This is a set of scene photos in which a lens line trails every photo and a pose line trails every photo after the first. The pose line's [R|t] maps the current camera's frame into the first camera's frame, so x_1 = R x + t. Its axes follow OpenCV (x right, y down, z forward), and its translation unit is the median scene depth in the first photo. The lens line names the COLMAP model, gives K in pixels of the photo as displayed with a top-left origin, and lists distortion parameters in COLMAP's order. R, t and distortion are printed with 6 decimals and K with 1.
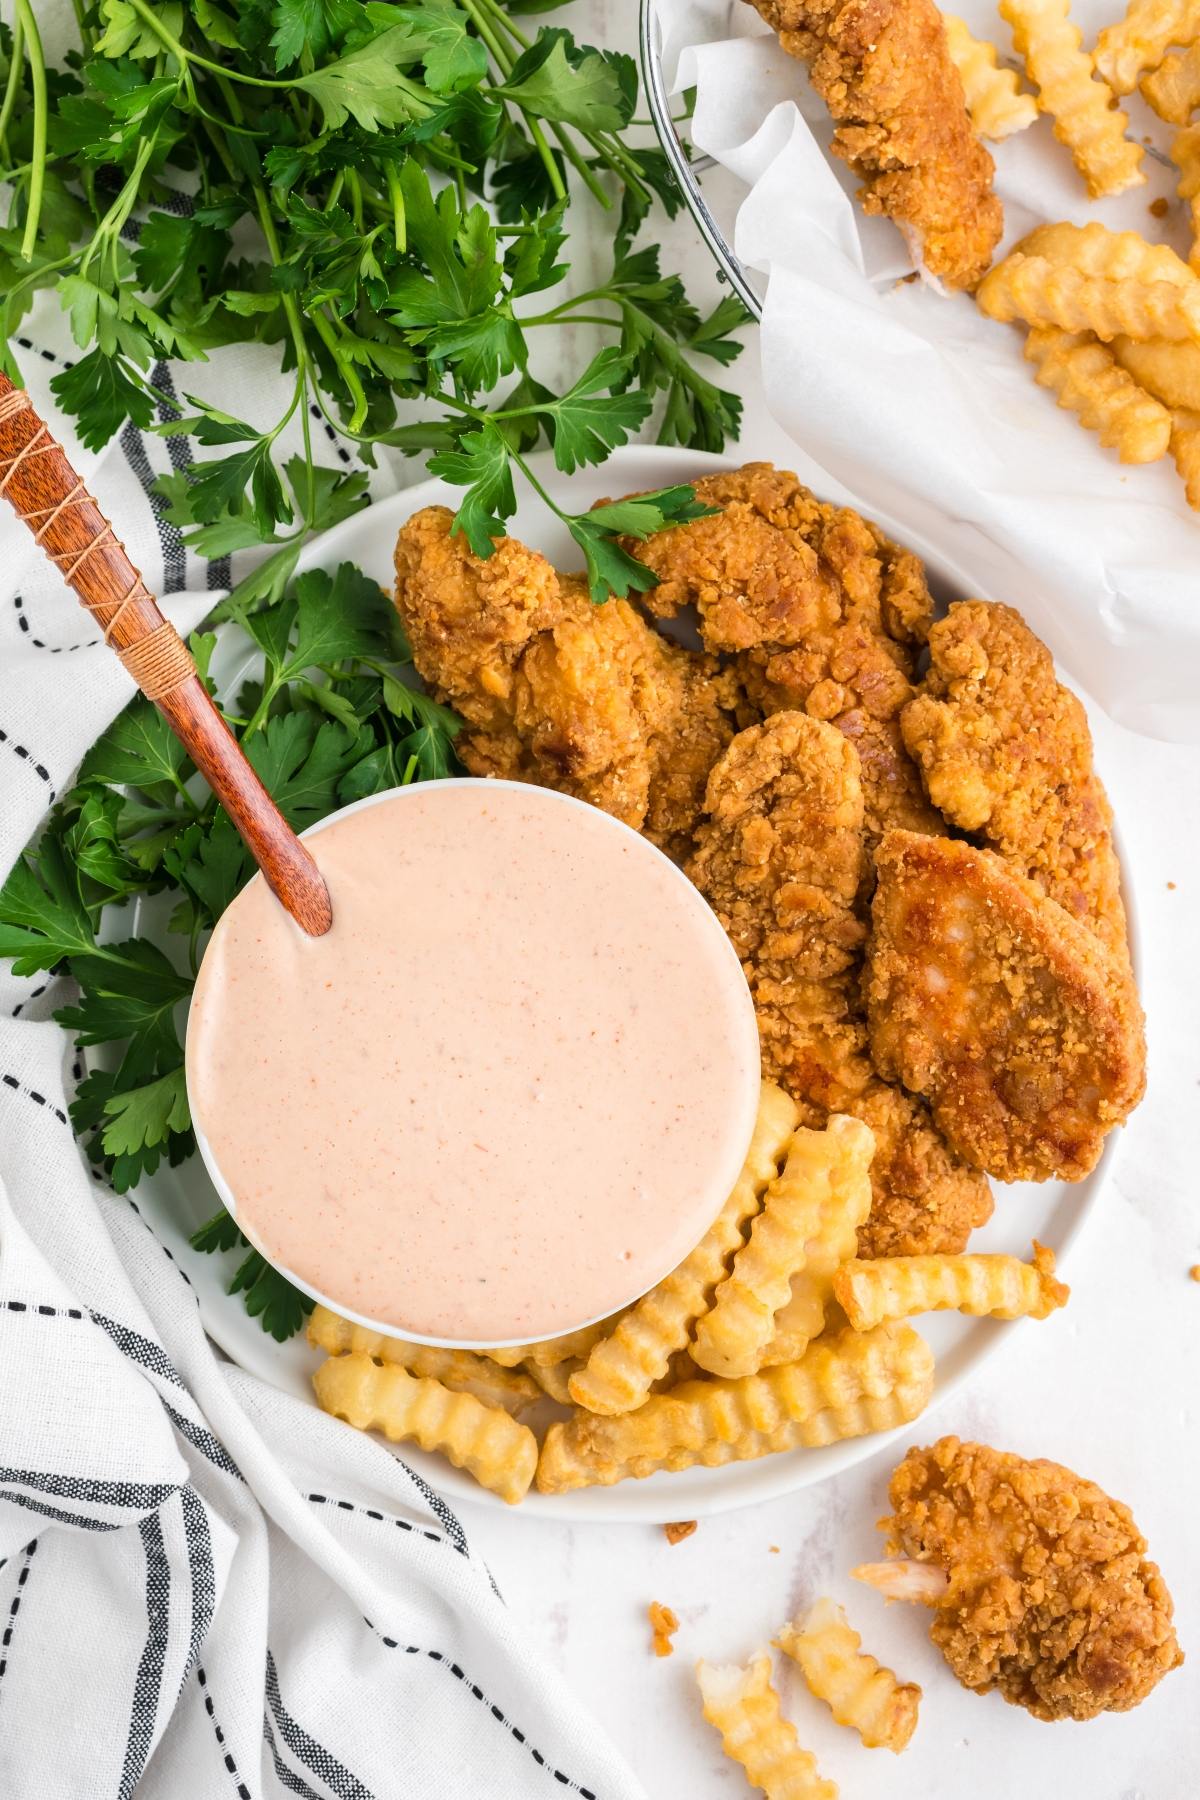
lens RADIAL K [[3250.5, 0, 603.1], [0, 3250.5, 841.5], [0, 0, 1]] dist [-0.039358, -0.212000]
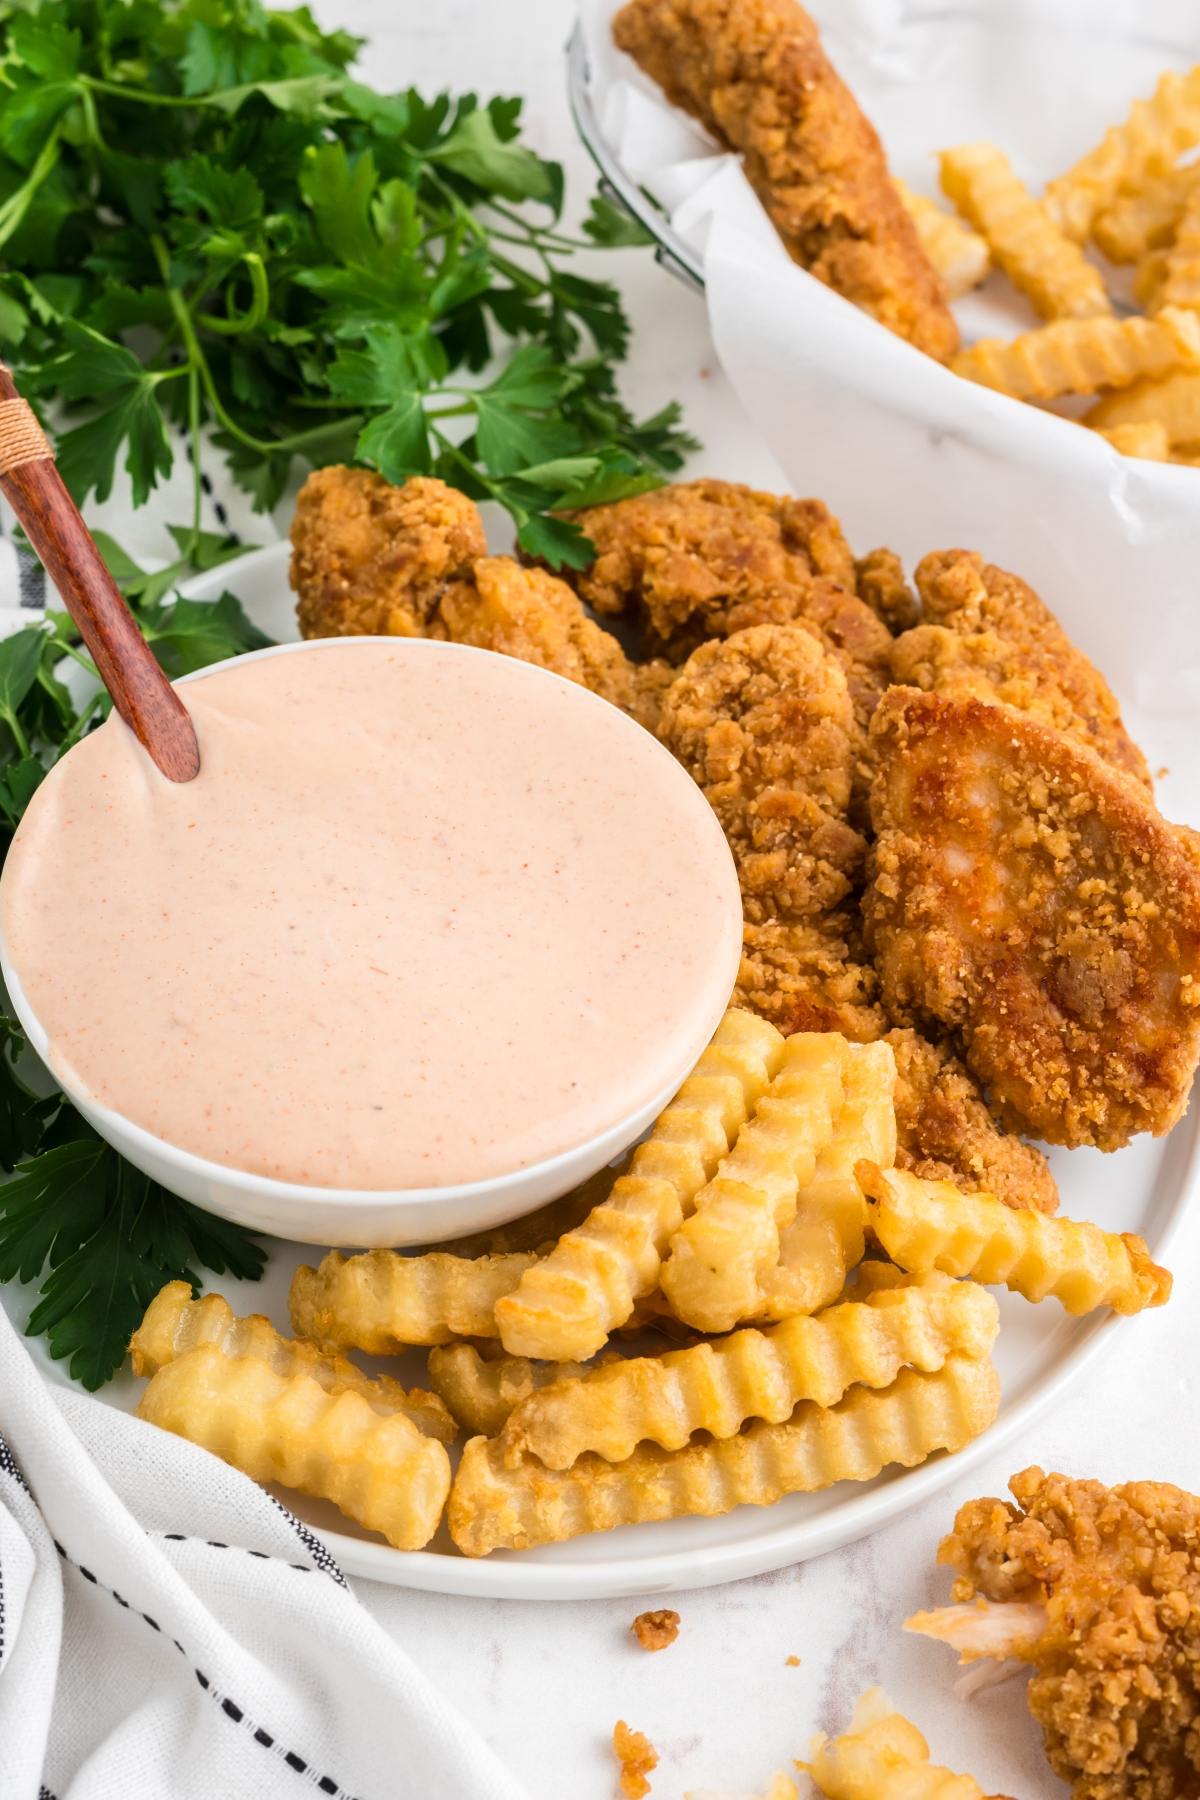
lens RADIAL K [[3336.5, 0, 631.2], [0, 3336.5, 902.0], [0, 0, 1]] dist [-0.026166, -0.291041]
pose [[0.999226, -0.003323, 0.039205, -0.008970], [0.025785, 0.807937, -0.588705, 0.520886], [-0.029719, 0.589260, 0.807397, 0.345559]]
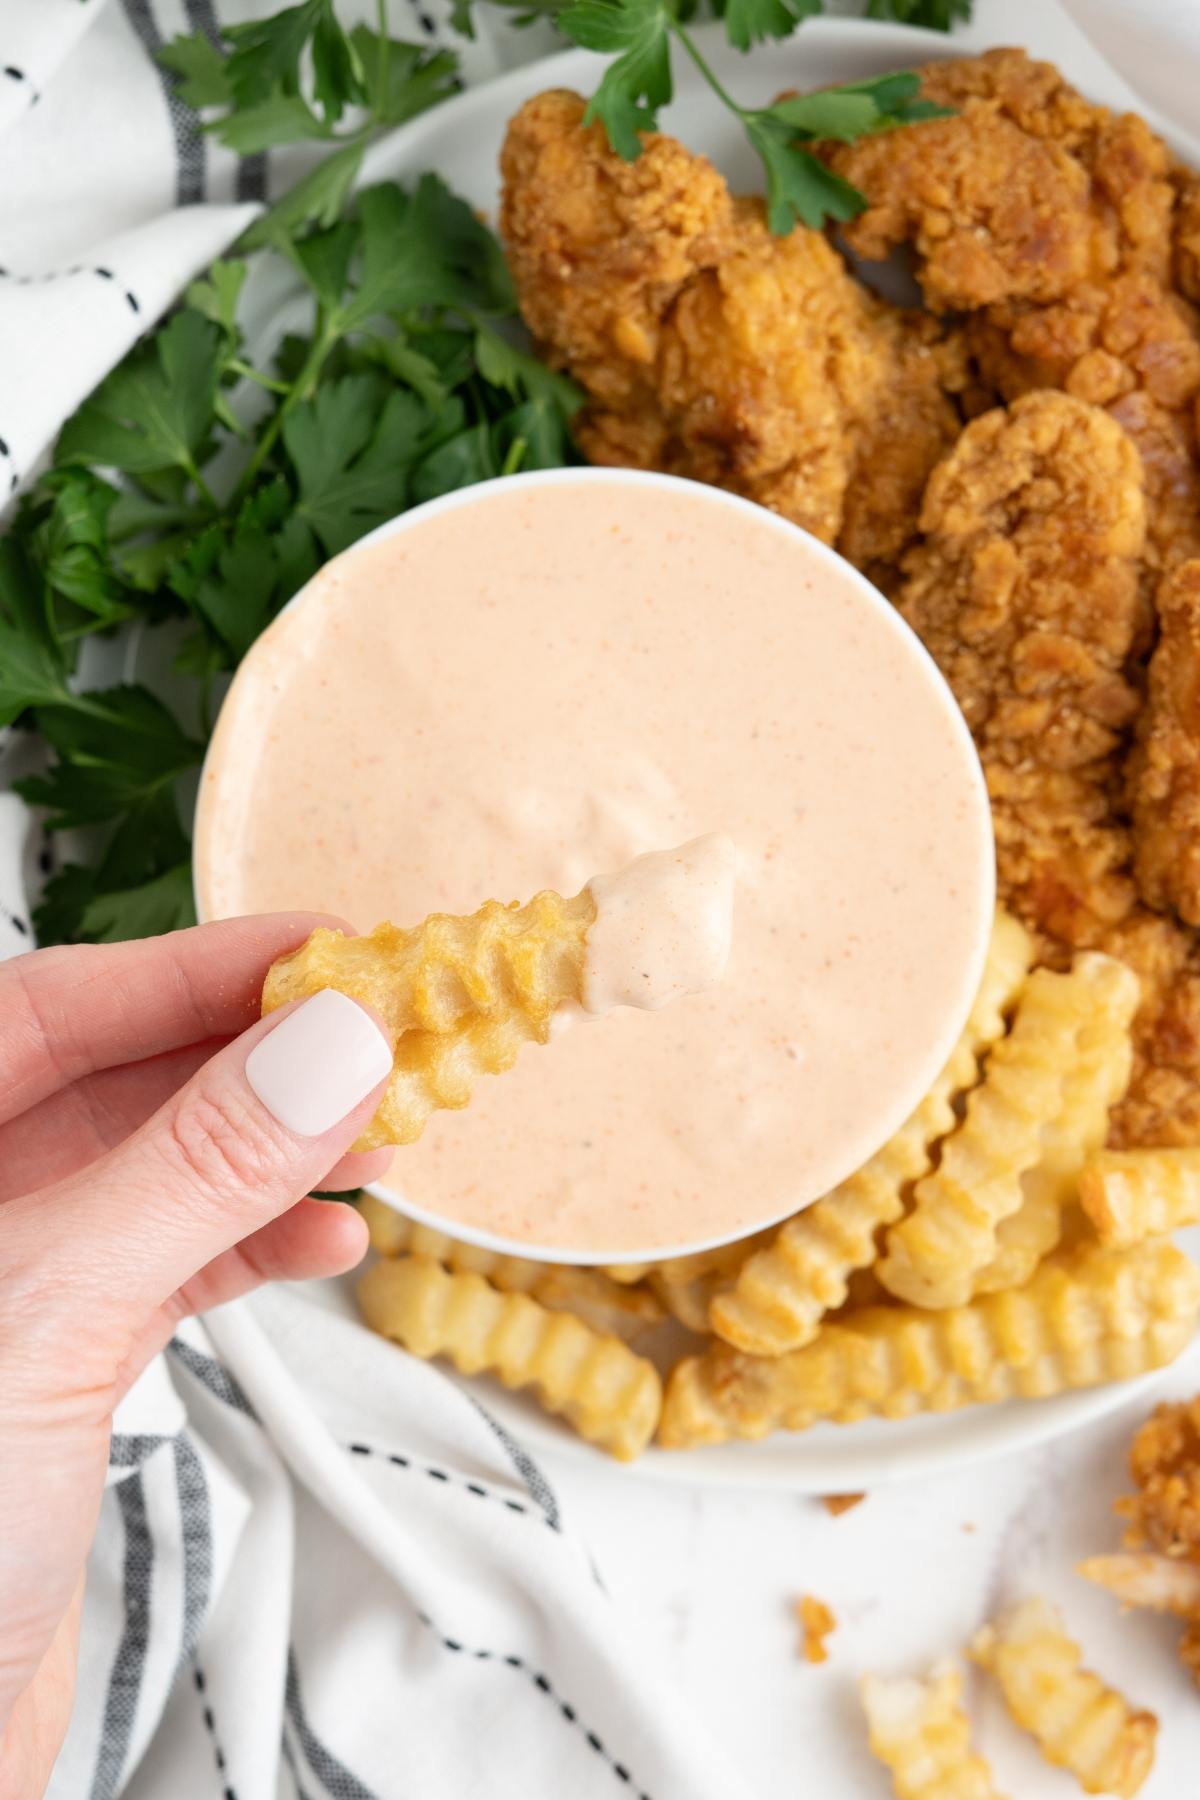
lens RADIAL K [[3336.5, 0, 631.2], [0, 3336.5, 902.0], [0, 0, 1]] dist [-0.026166, -0.291041]
pose [[0.999540, 0.029892, 0.005101, -0.034415], [-0.030221, 0.995838, 0.085984, 0.011539], [-0.002510, -0.086099, 0.996283, 0.257137]]
